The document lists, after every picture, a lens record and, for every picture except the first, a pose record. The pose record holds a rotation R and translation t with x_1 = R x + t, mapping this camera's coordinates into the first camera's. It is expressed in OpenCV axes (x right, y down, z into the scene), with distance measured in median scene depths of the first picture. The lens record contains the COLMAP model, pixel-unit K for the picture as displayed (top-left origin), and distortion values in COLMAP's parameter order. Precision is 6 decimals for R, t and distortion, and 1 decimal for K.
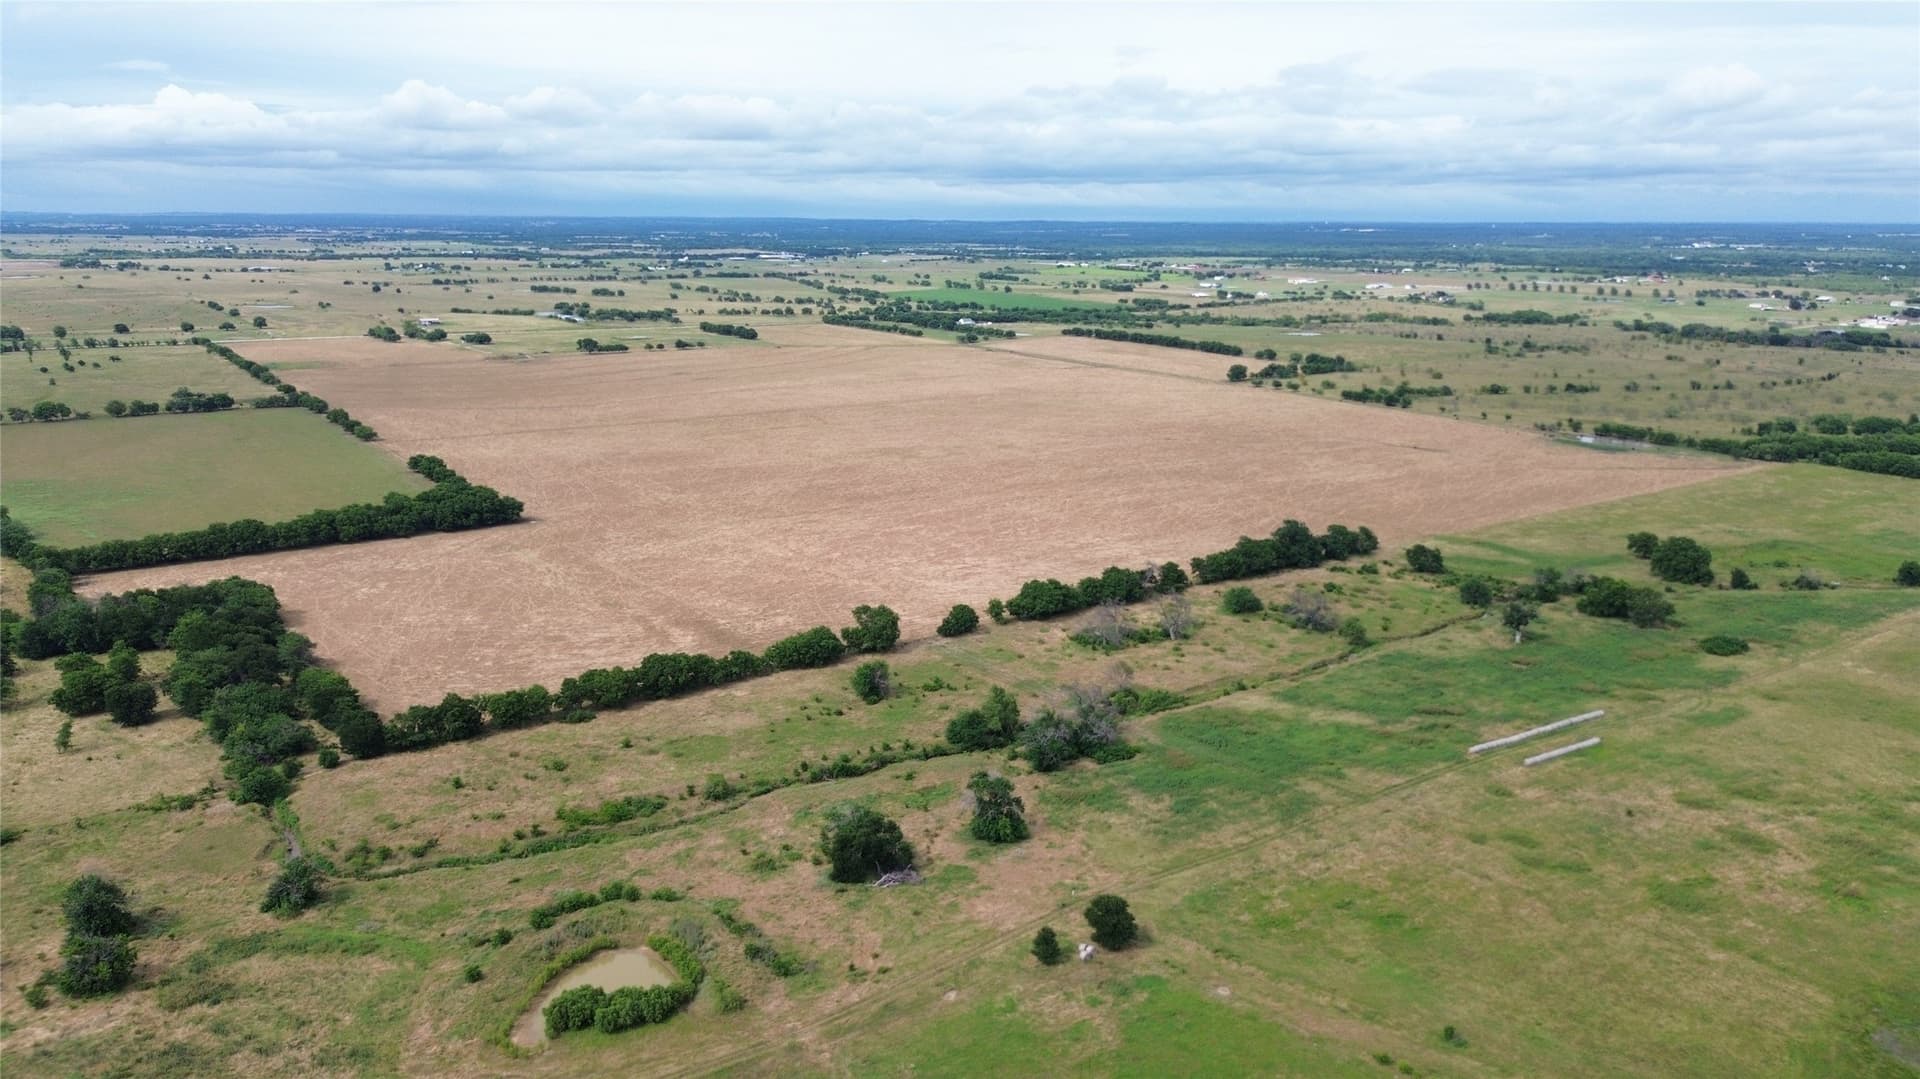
lens RADIAL K [[1358.5, 0, 963.4], [0, 1358.5, 551.1], [0, 0, 1]] dist [0.062775, -0.061256]
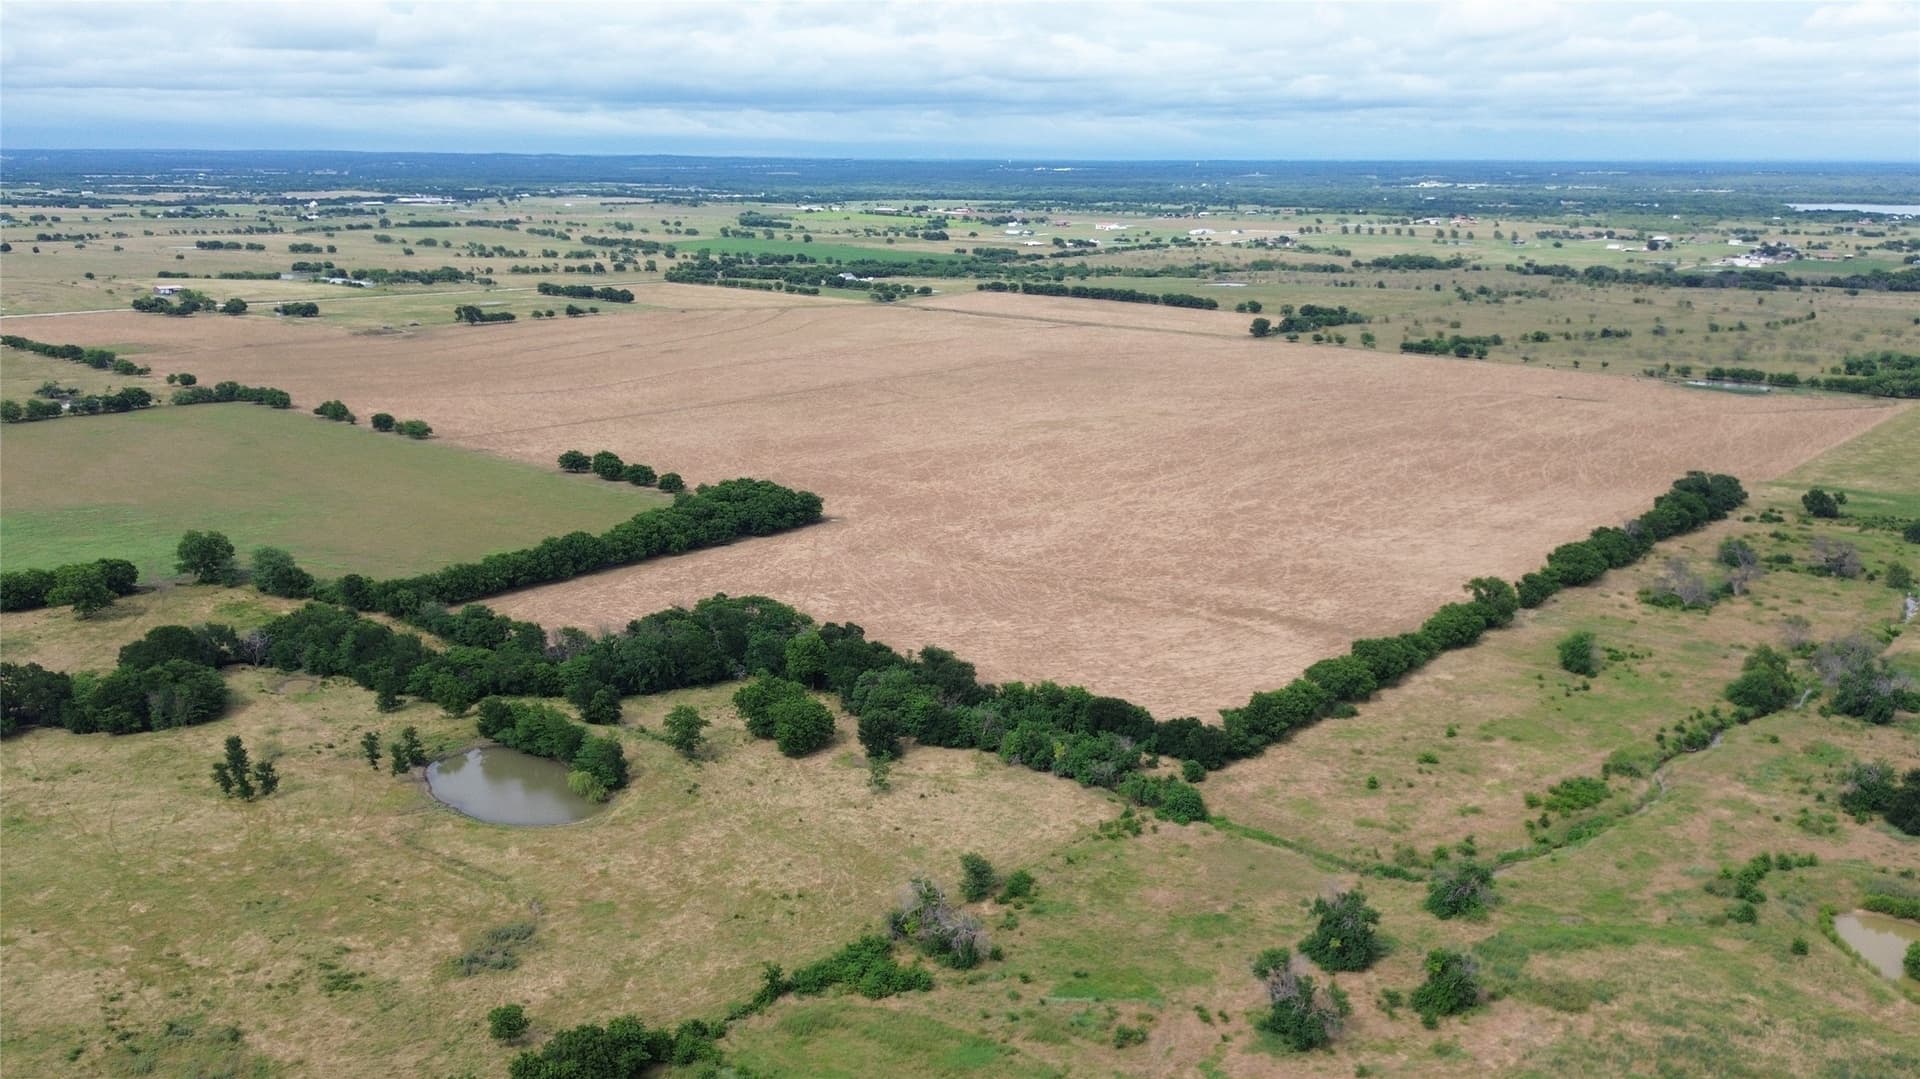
lens RADIAL K [[1624.7, 0, 961.8], [0, 1624.7, 530.5], [0, 0, 1]] dist [0.074269, -0.078289]
pose [[0.969385, -0.055987, 0.239076, -0.197027], [0.058854, 0.998255, -0.004863, -0.002092], [-0.238386, 0.018785, 0.970989, 0.001255]]
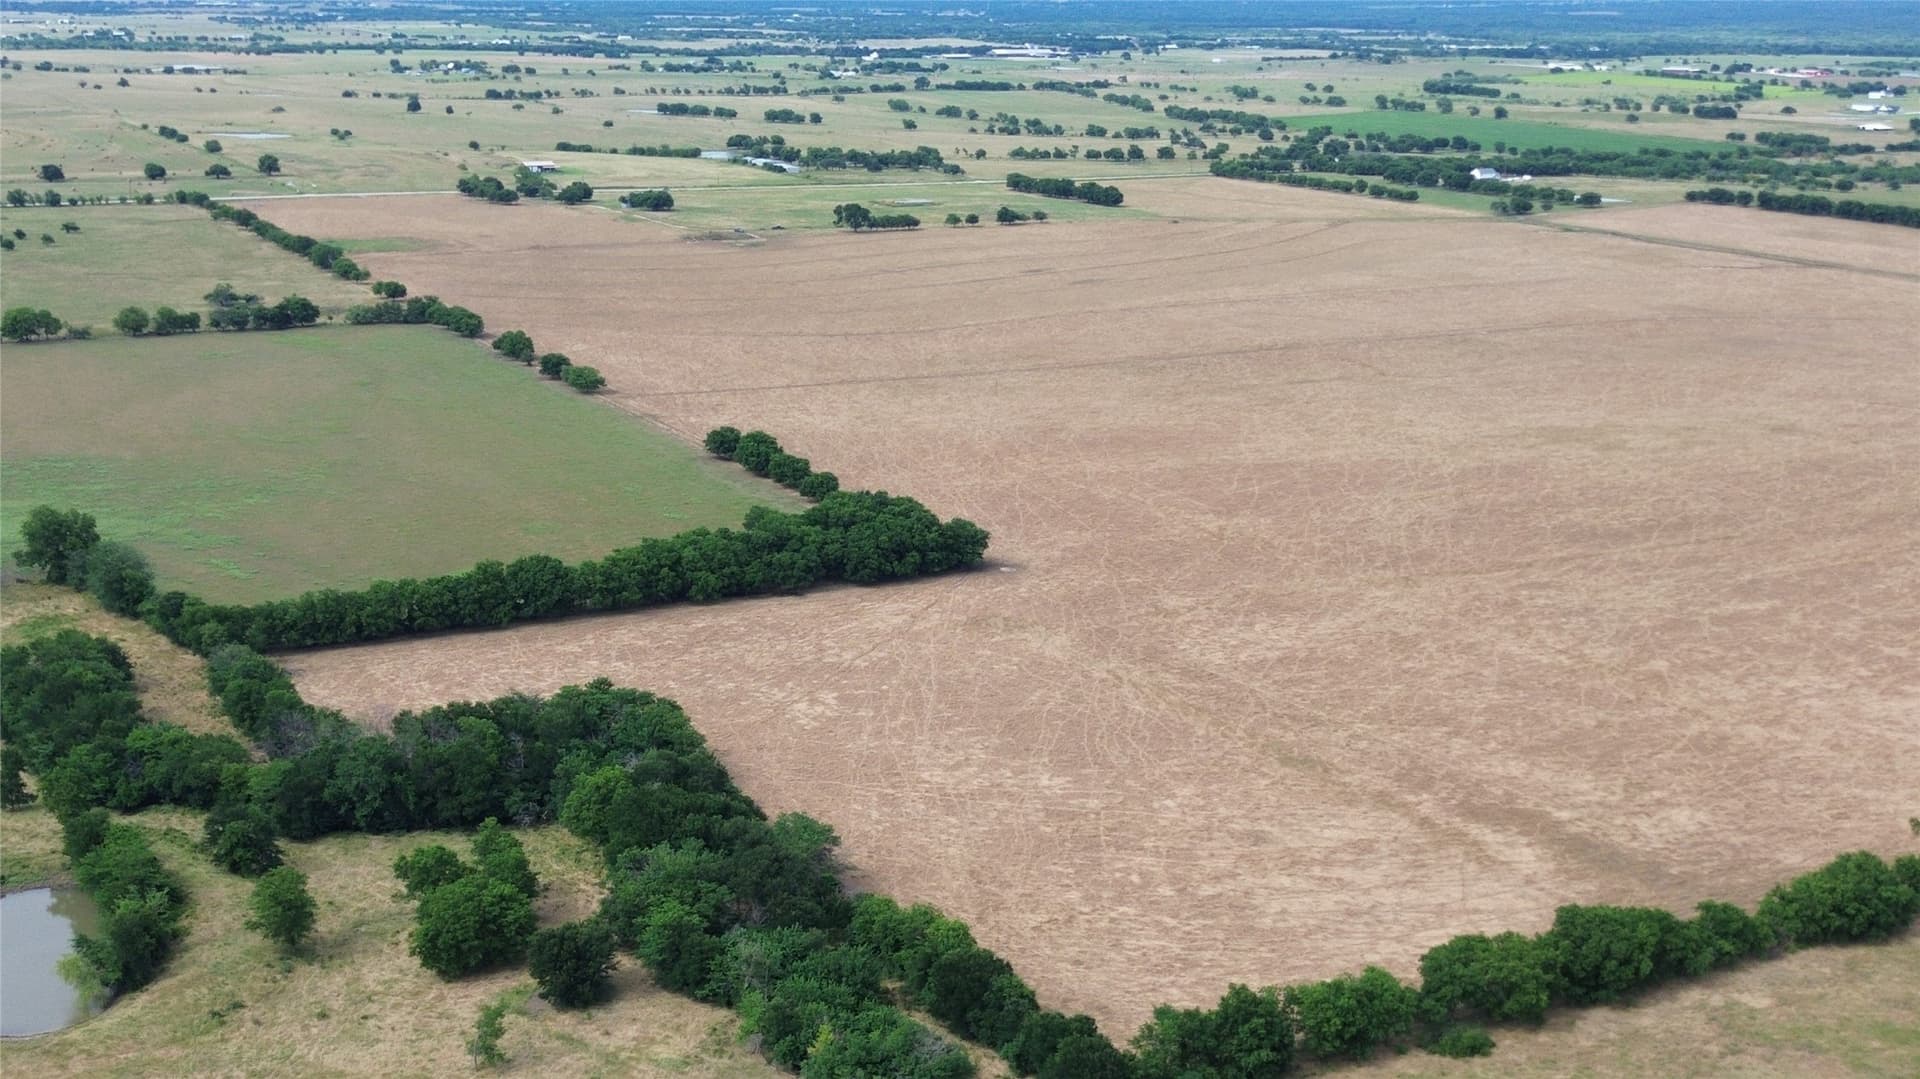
lens RADIAL K [[2364.2, 0, 963.3], [0, 2364.2, 538.7], [0, 0, 1]] dist [0.096036, 0.000000]
pose [[0.991815, 0.031596, -0.123712, -0.089898], [-0.032871, 0.999425, -0.008275, -0.010215], [0.123380, 0.012274, 0.992284, 0.039152]]
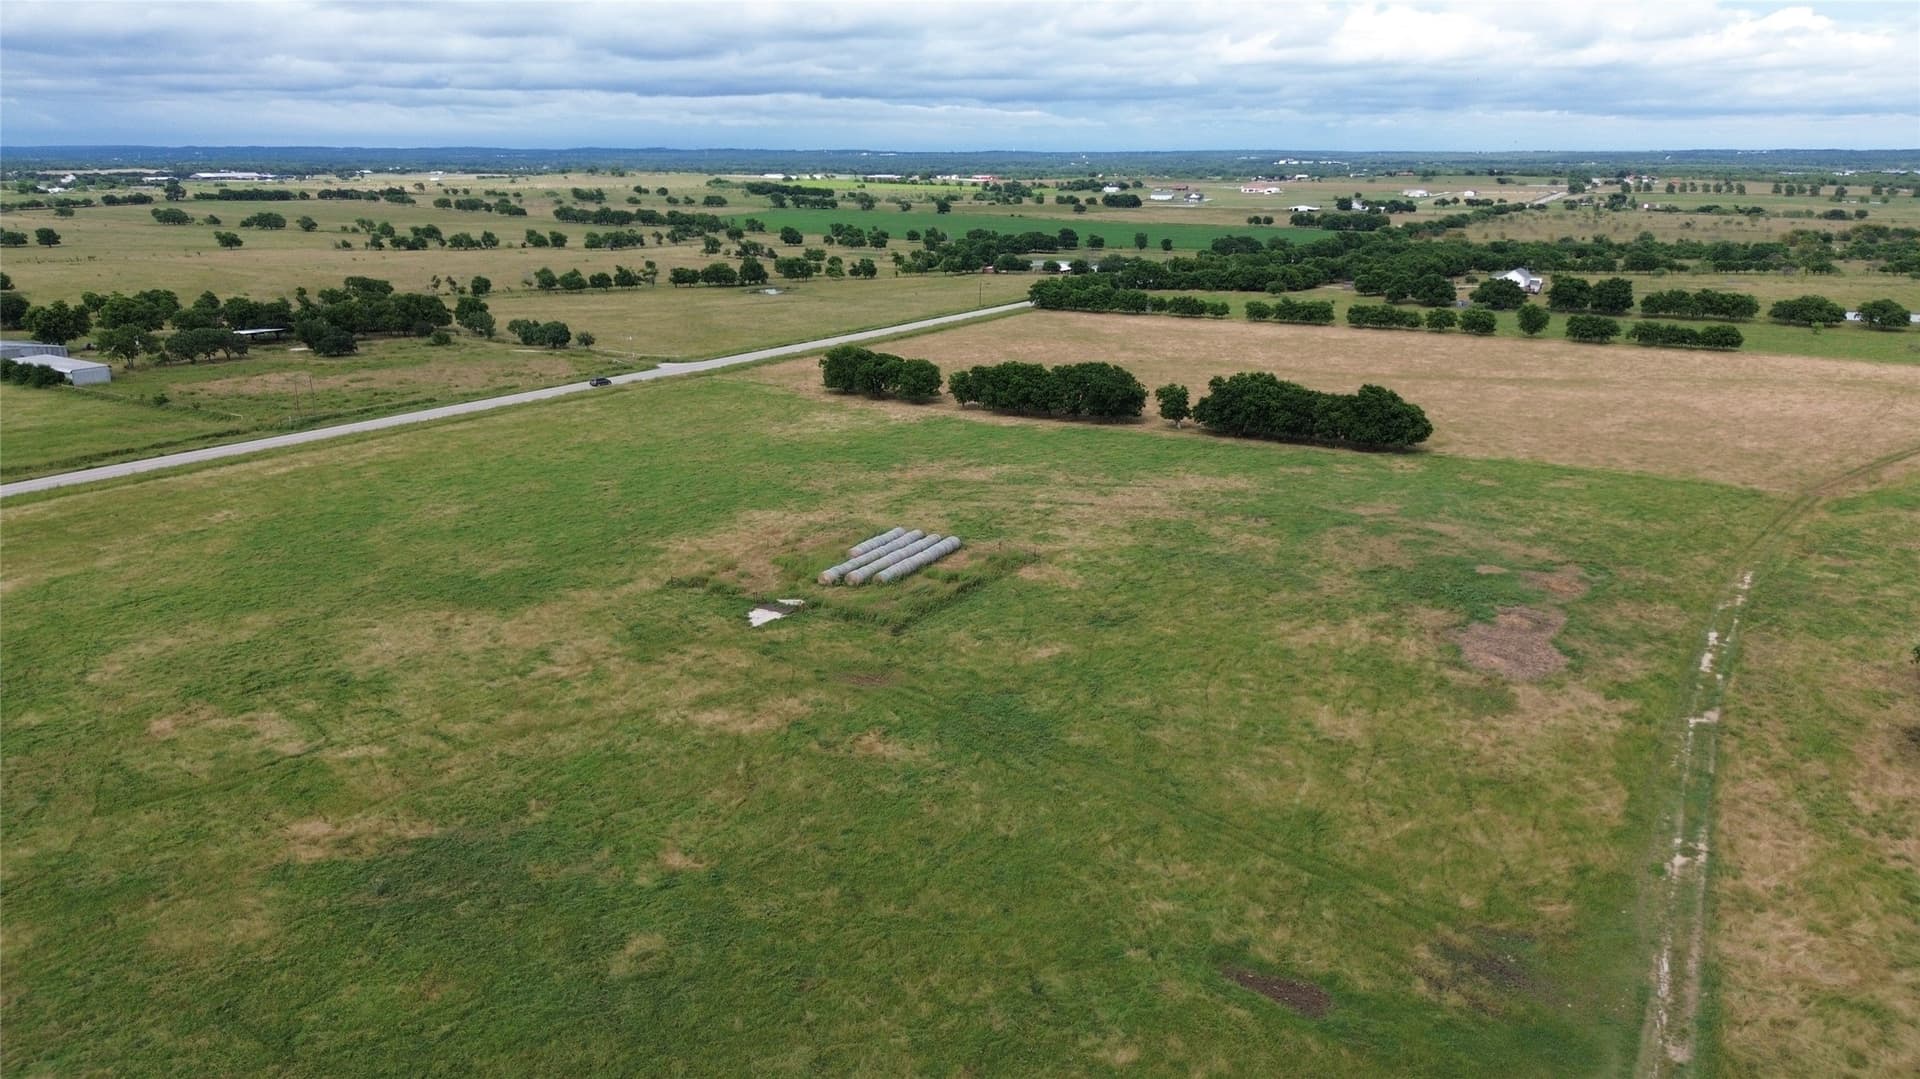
lens RADIAL K [[1358.5, 0, 959.6], [0, 1358.5, 538.1], [0, 0, 1]] dist [0.062775, -0.061256]
pose [[0.914591, -0.116090, 0.387358, -0.266589], [0.102585, 0.993178, 0.055440, -0.156002], [-0.391152, -0.010968, 0.920261, 0.844426]]
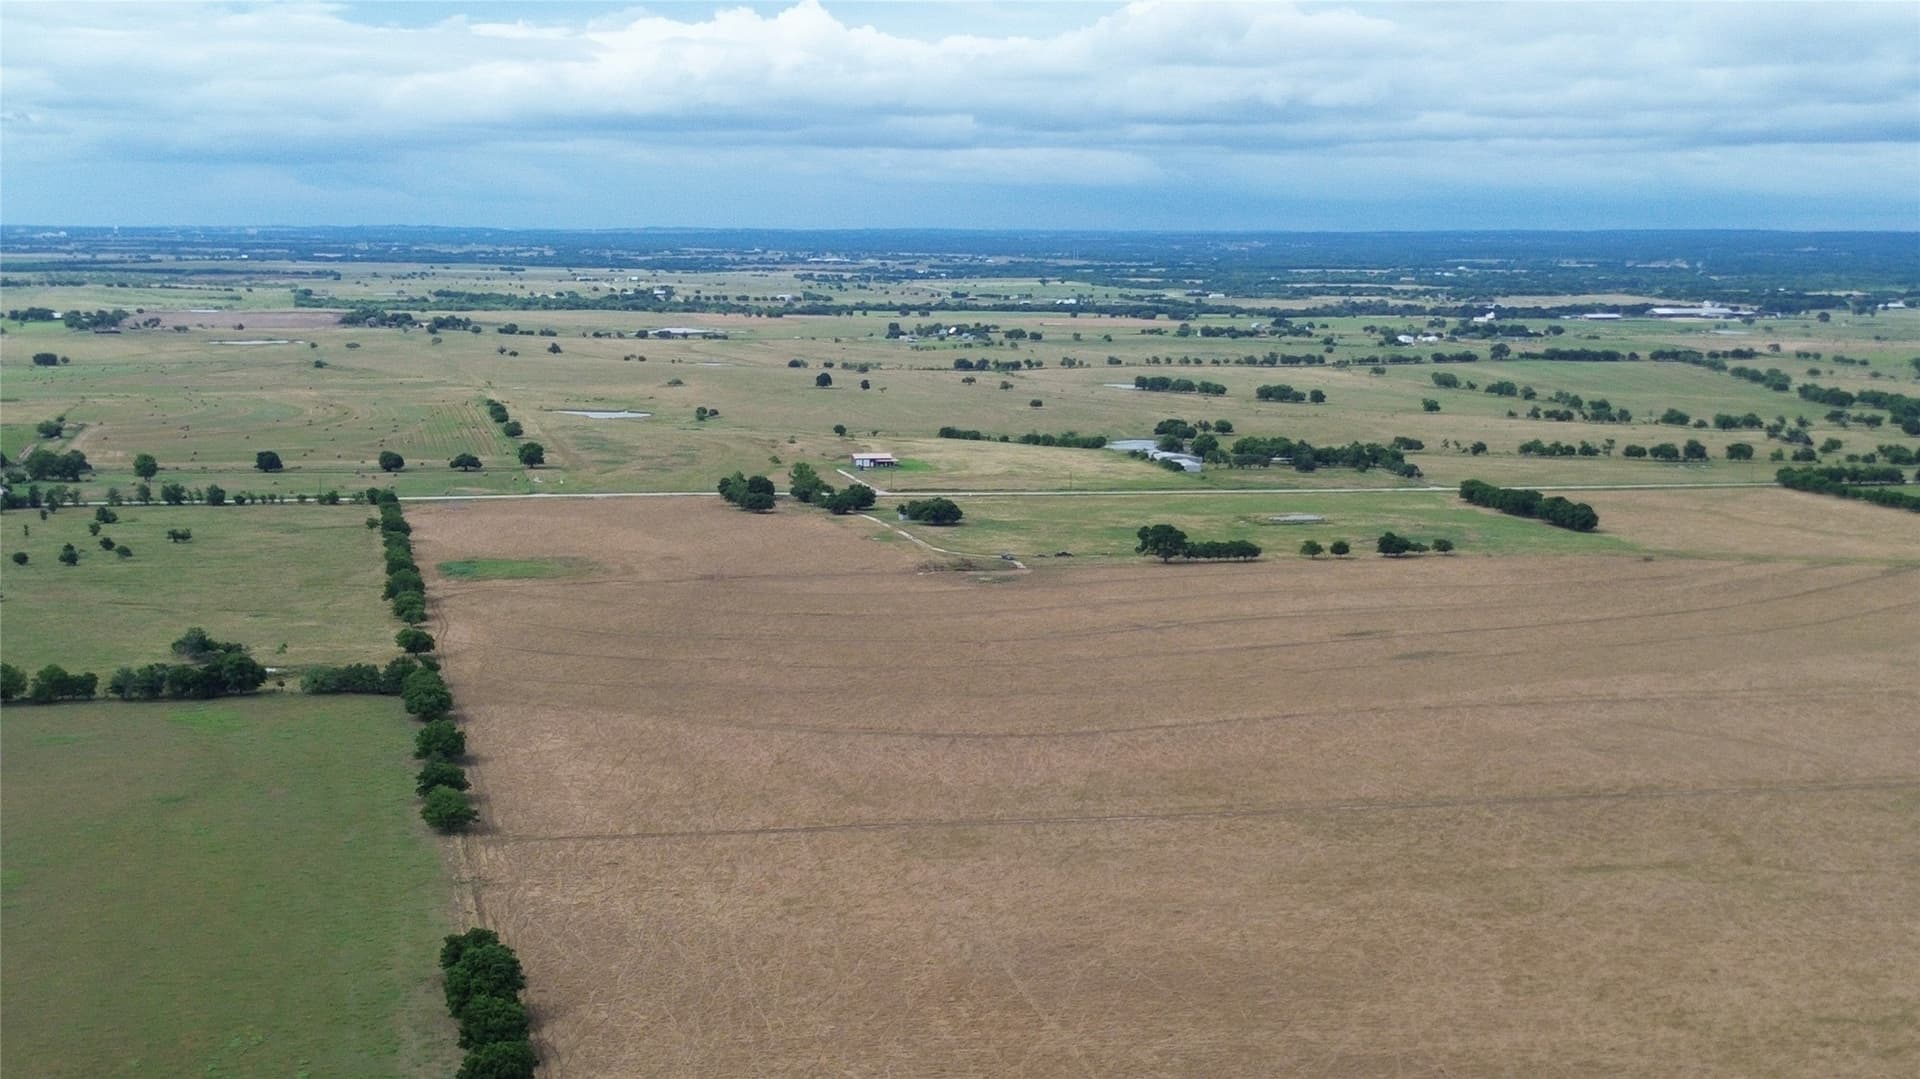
lens RADIAL K [[2693.9, 0, 980.6], [0, 2693.9, 554.7], [0, 0, 1]] dist [0.151167, 0.000000]
pose [[0.924559, 0.046219, -0.378225, -0.017898], [-0.091491, 0.990505, -0.102608, -0.050296], [0.369892, 0.129471, 0.920009, 0.204951]]
